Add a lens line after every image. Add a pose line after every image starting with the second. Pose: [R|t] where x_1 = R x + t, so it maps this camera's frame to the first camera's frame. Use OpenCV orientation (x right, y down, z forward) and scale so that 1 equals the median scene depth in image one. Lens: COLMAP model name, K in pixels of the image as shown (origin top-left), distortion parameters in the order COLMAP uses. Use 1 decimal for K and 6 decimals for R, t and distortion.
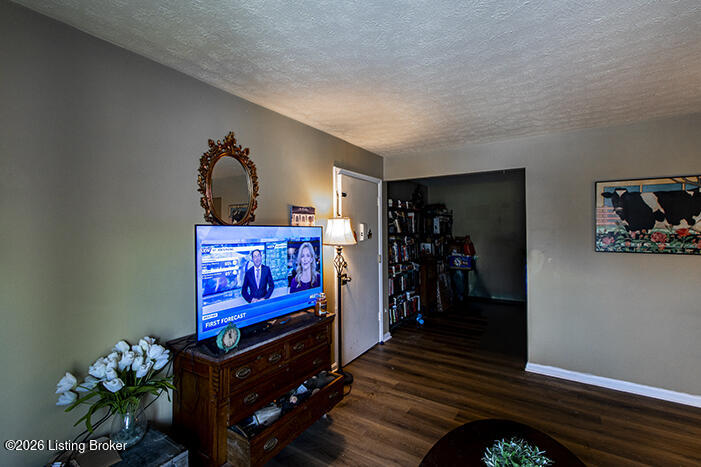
lens RADIAL K [[325.5, 0, 350.7], [0, 325.5, 230.0], [0, 0, 1]] dist [-0.001007, -0.000166]
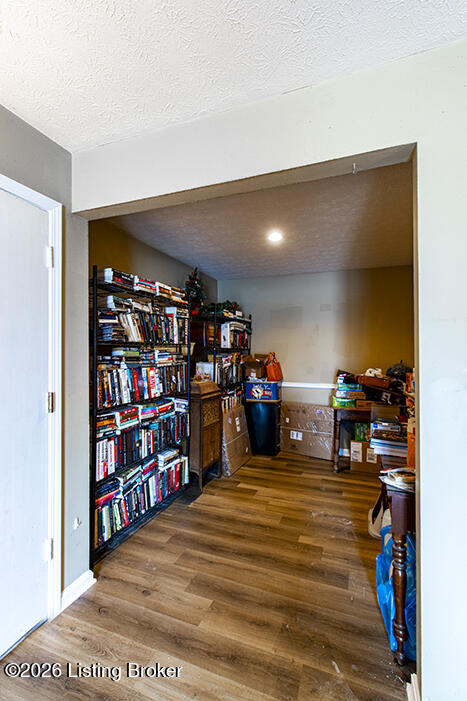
lens RADIAL K [[329.8, 0, 229.3], [0, 329.8, 349.5], [0, 0, 1]] dist [-0.002588, -0.001050]
pose [[0.980035, 0.007859, 0.198670, 0.171501], [-0.007091, 0.999964, -0.004575, 0.019497], [-0.198698, 0.003075, 0.980056, 0.439143]]
